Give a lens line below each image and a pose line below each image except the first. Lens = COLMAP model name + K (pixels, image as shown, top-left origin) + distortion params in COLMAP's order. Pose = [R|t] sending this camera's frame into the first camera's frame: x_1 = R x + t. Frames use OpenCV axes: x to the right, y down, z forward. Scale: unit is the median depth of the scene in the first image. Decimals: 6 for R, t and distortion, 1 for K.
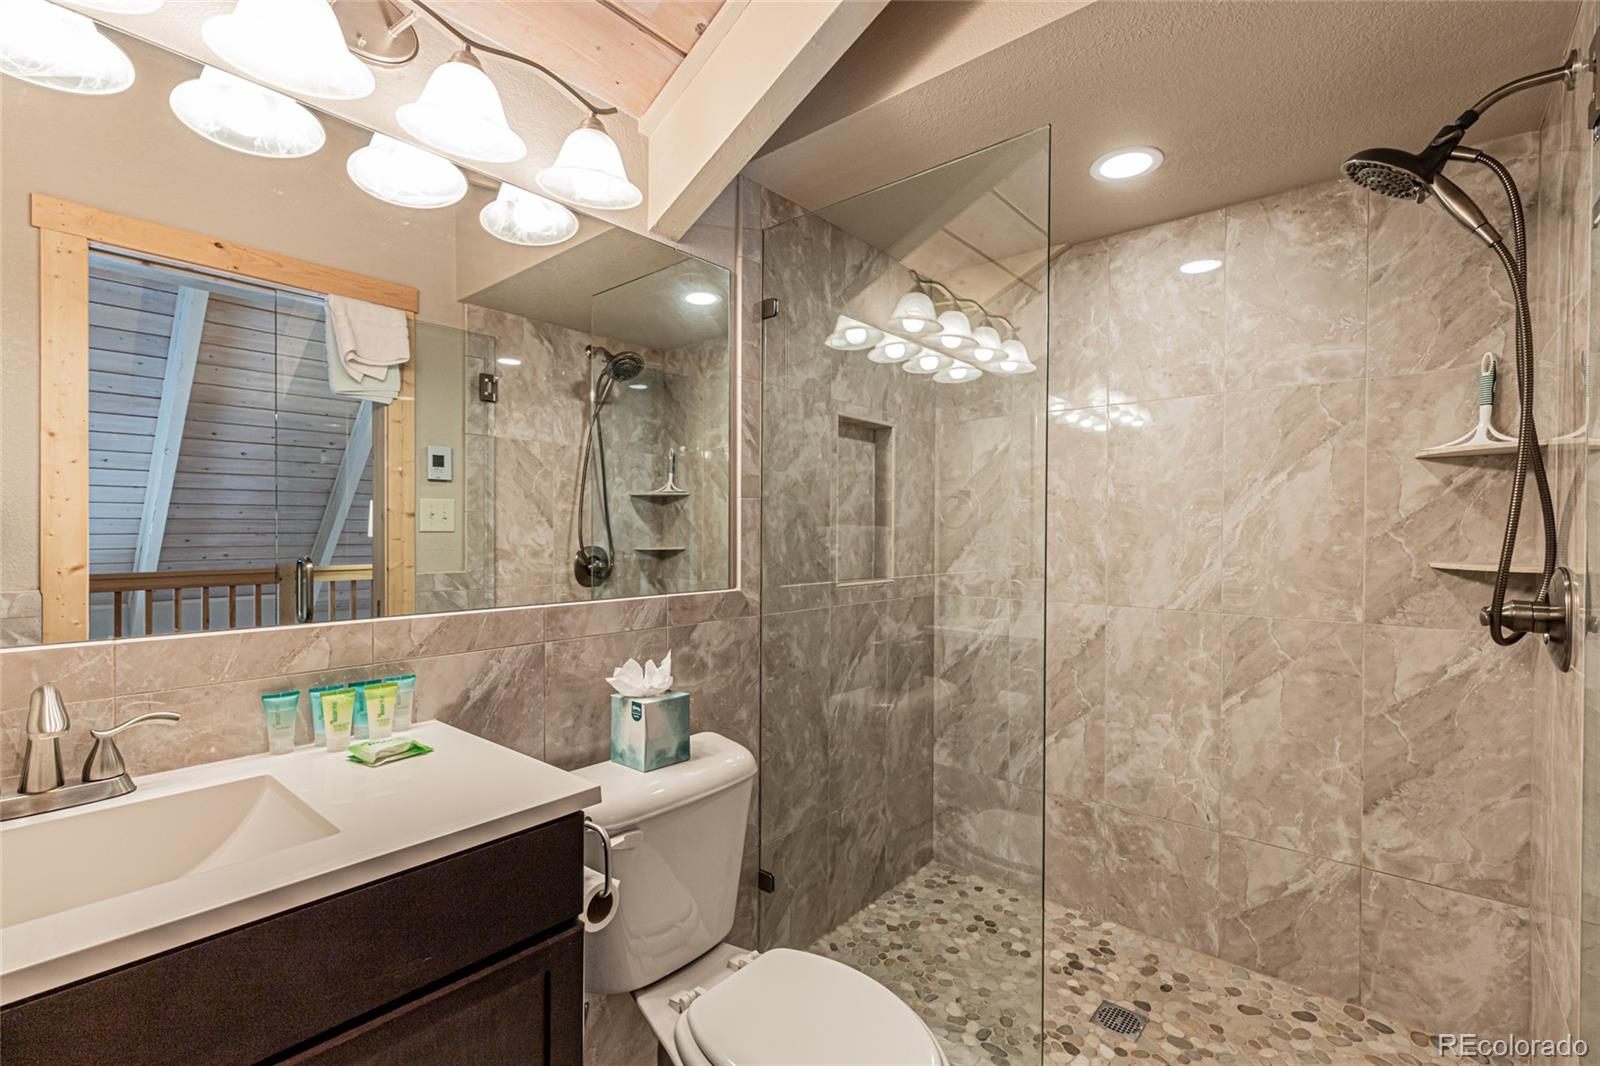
lens RADIAL K [[703.5, 0, 800.4], [0, 703.5, 540.2], [0, 0, 1]] dist [0.002100, 0.000017]
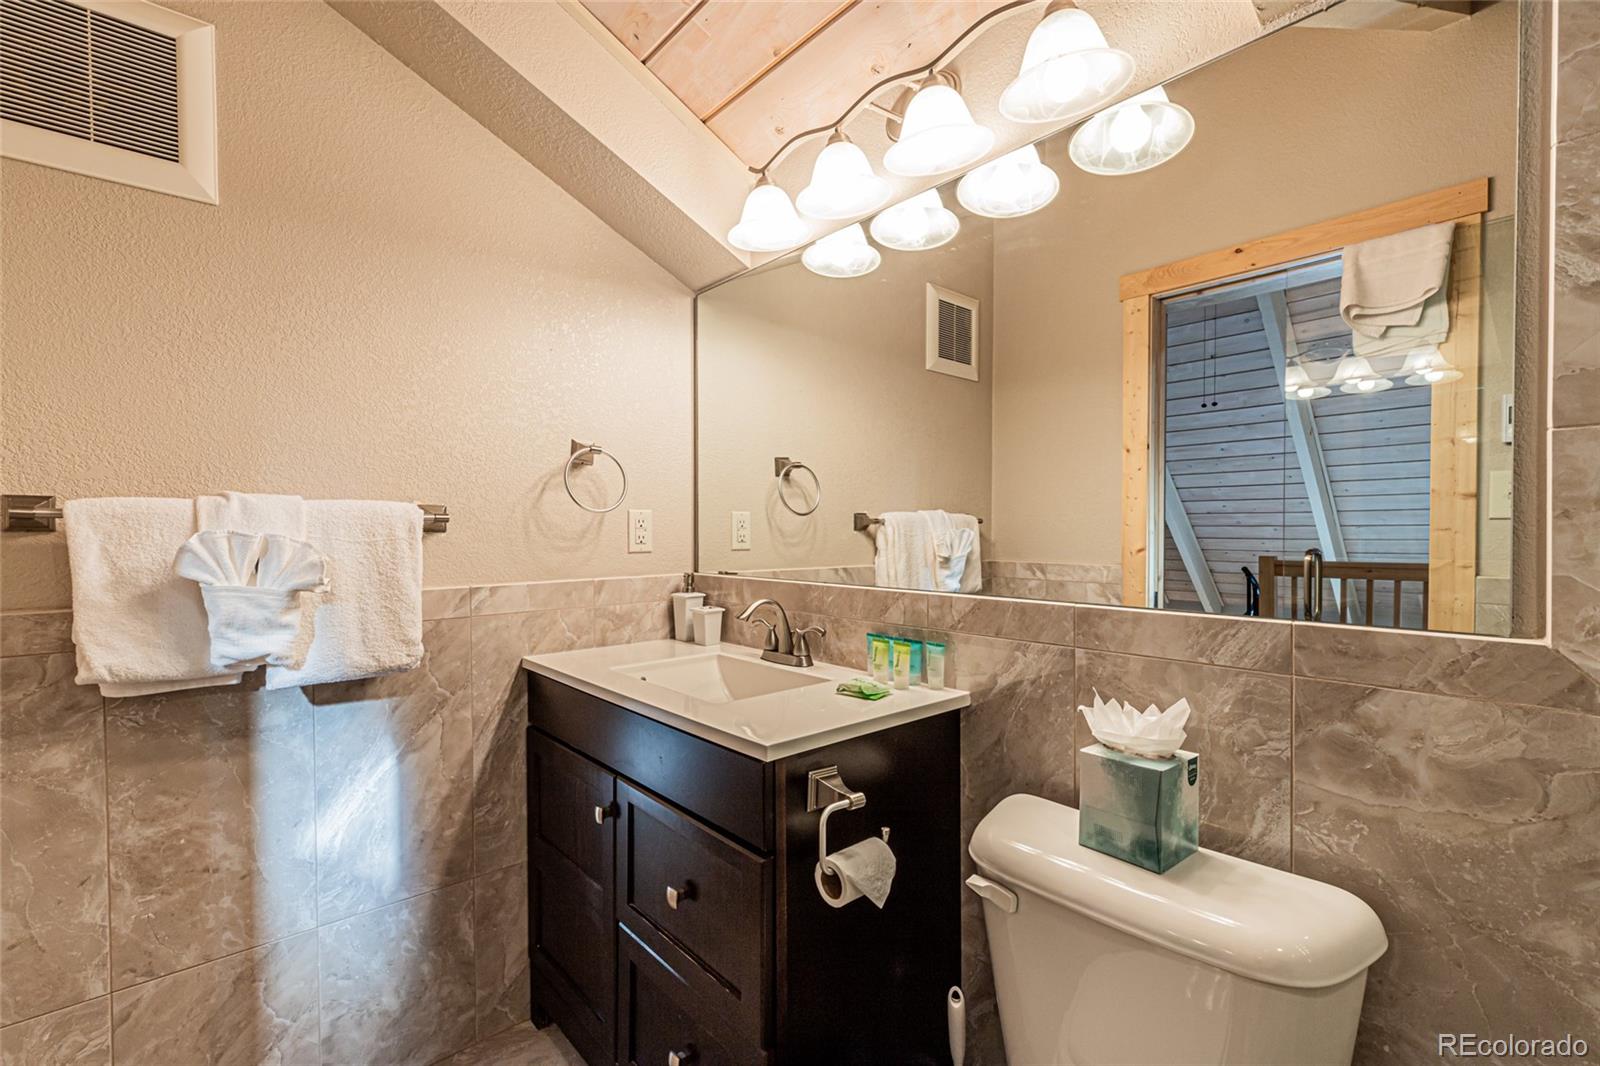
lens RADIAL K [[711.4, 0, 793.6], [0, 711.4, 536.8], [0, 0, 1]] dist [0.007014, -0.000367]
pose [[-0.146734, 0.010889, -0.989116, 0.482841], [-0.004583, 0.999921, 0.011688, 0.002429], [0.989165, 0.006248, -0.146672, 0.710675]]
